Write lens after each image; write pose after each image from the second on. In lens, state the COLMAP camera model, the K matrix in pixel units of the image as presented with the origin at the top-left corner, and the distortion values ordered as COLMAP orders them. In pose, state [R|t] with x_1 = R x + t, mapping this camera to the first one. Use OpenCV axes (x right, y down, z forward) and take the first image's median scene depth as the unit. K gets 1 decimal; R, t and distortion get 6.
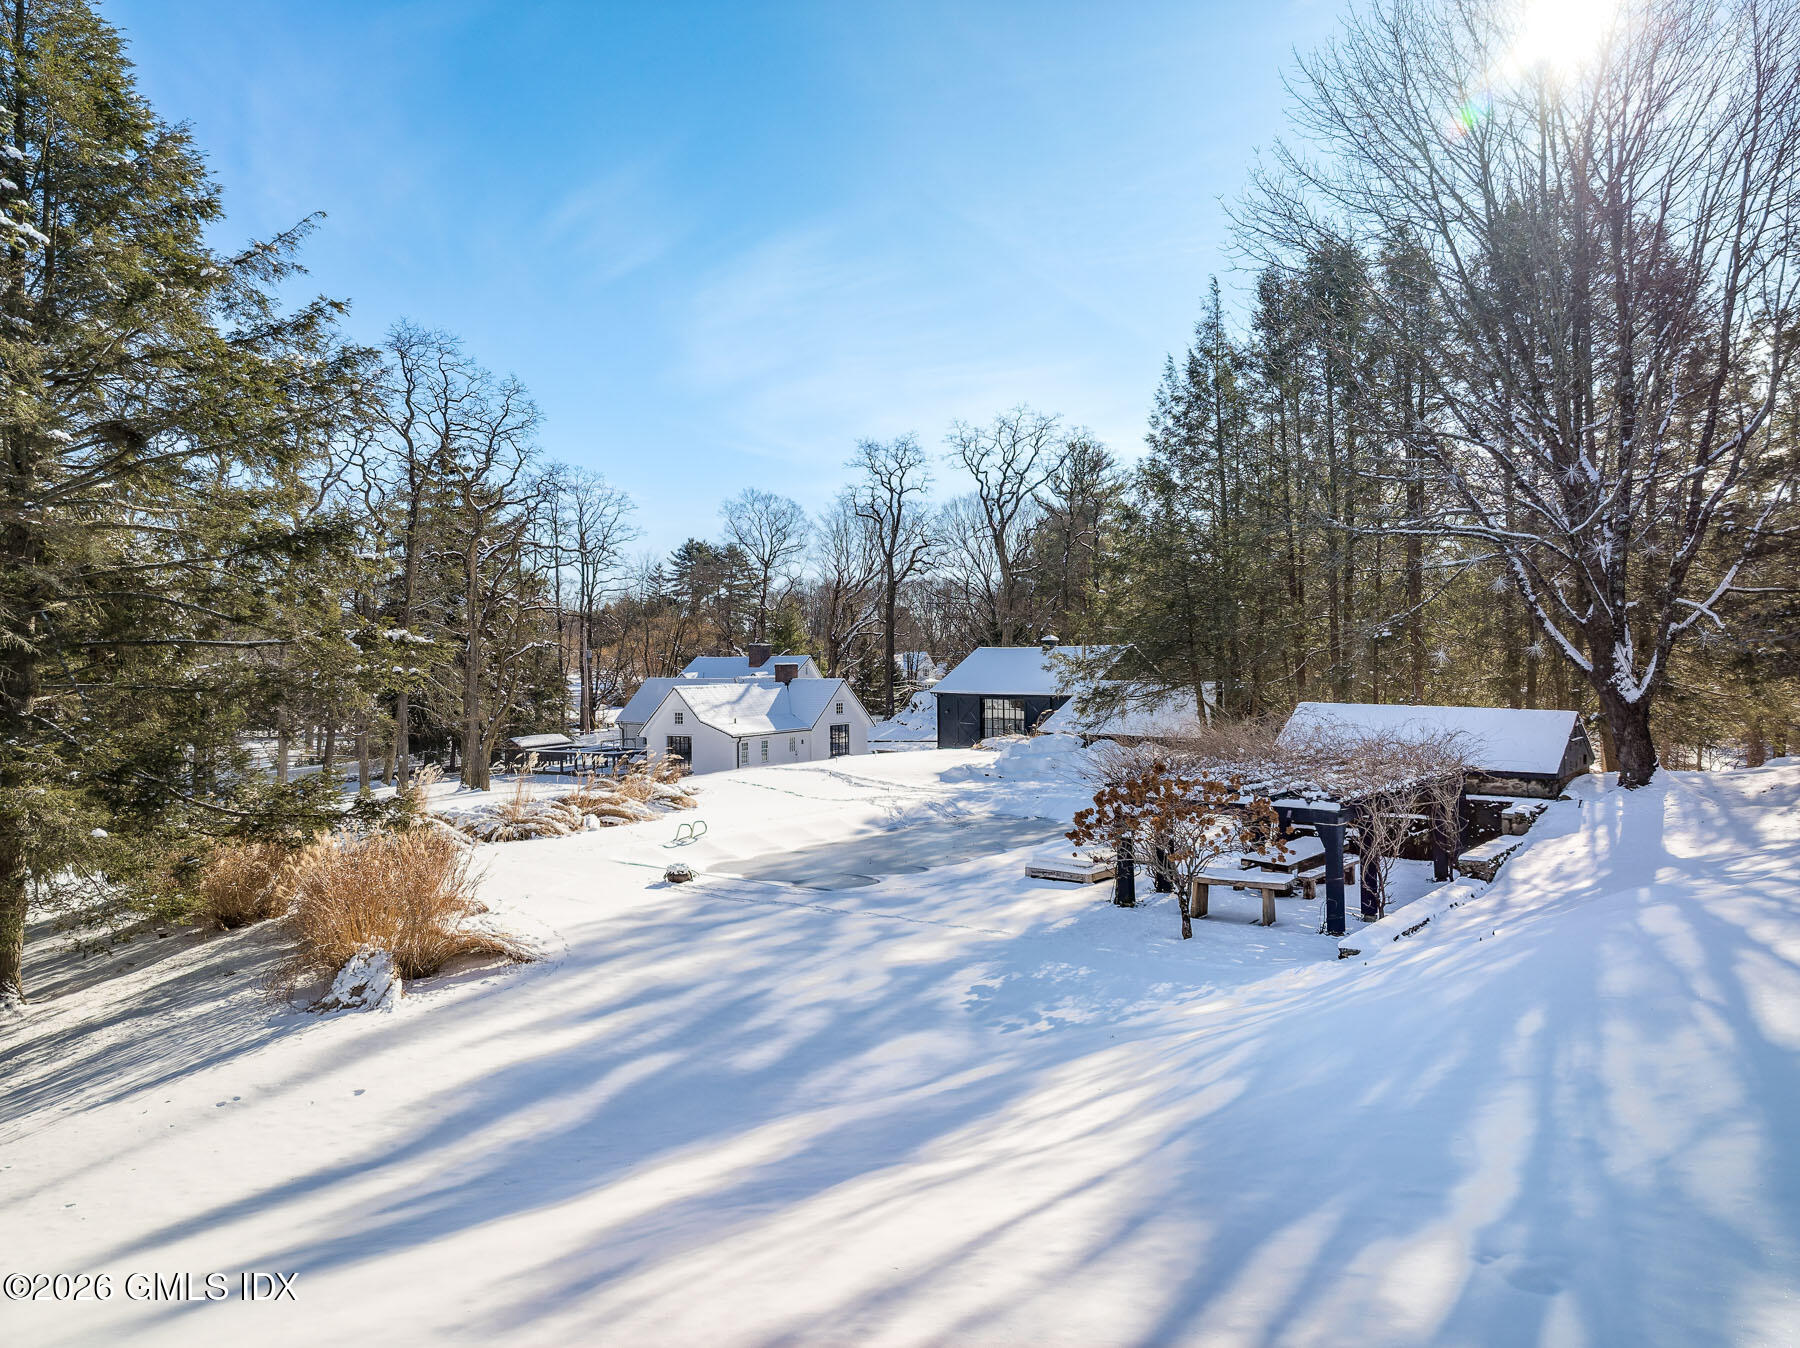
lens RADIAL K [[1209.7, 0, 918.3], [0, 1209.7, 657.4], [0, 0, 1]] dist [0.020672, -0.014664]
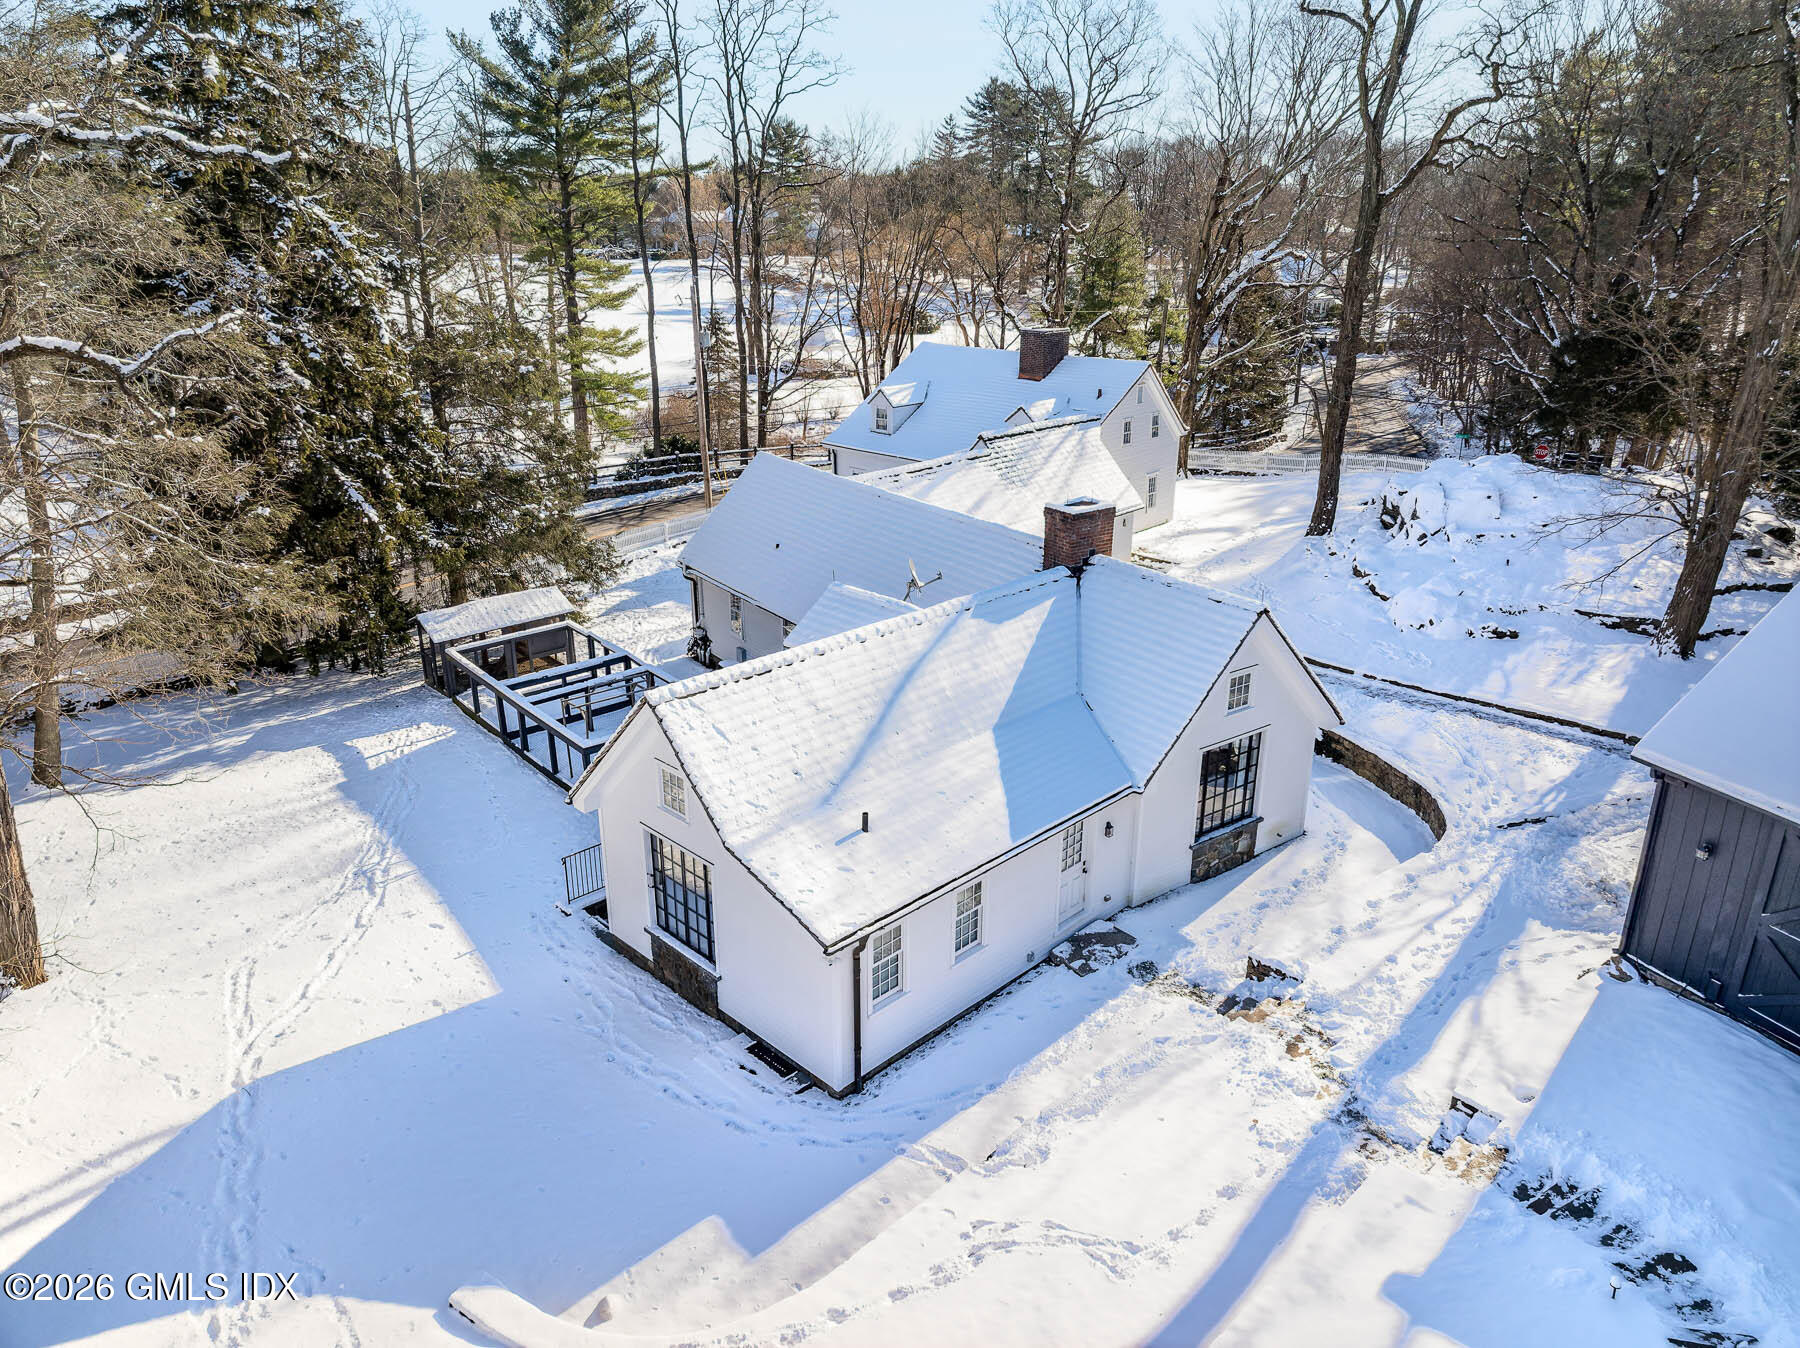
lens RADIAL K [[1209.7, 0, 922.9], [0, 1209.7, 639.4], [0, 0, 1]] dist [0.020672, -0.014664]
pose [[0.965988, 0.100159, -0.238400, -0.055361], [-0.015515, 0.942728, 0.333202, -0.056268], [0.258120, -0.318171, 0.912218, 0.549642]]
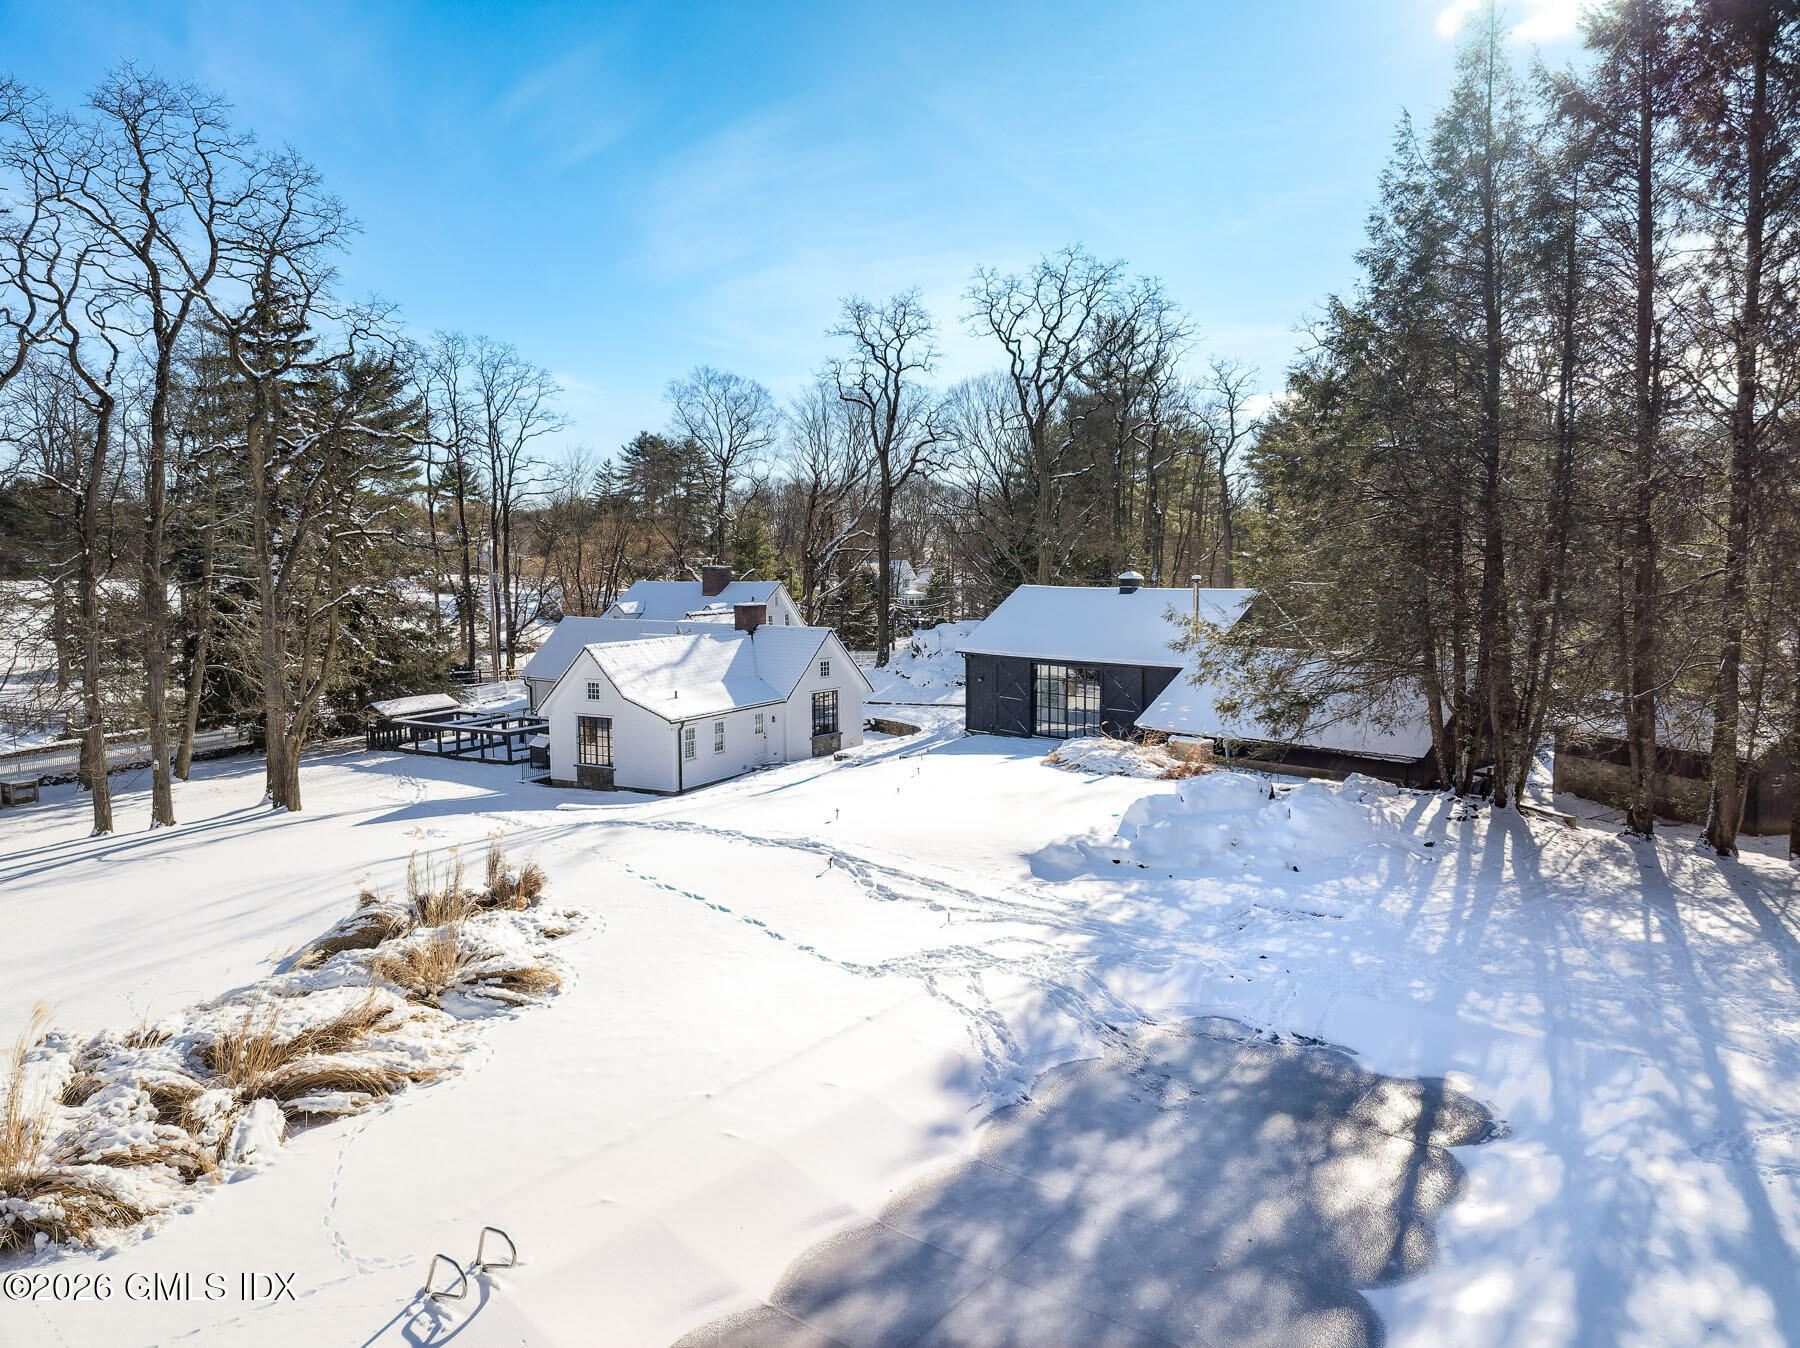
lens RADIAL K [[1209.7, 0, 909.6], [0, 1209.7, 658.1], [0, 0, 1]] dist [0.020672, -0.014664]
pose [[0.999774, 0.003623, 0.020933, -0.023517], [-0.005378, 0.996416, 0.084416, -0.019620], [-0.020552, -0.084510, 0.996211, 0.223792]]
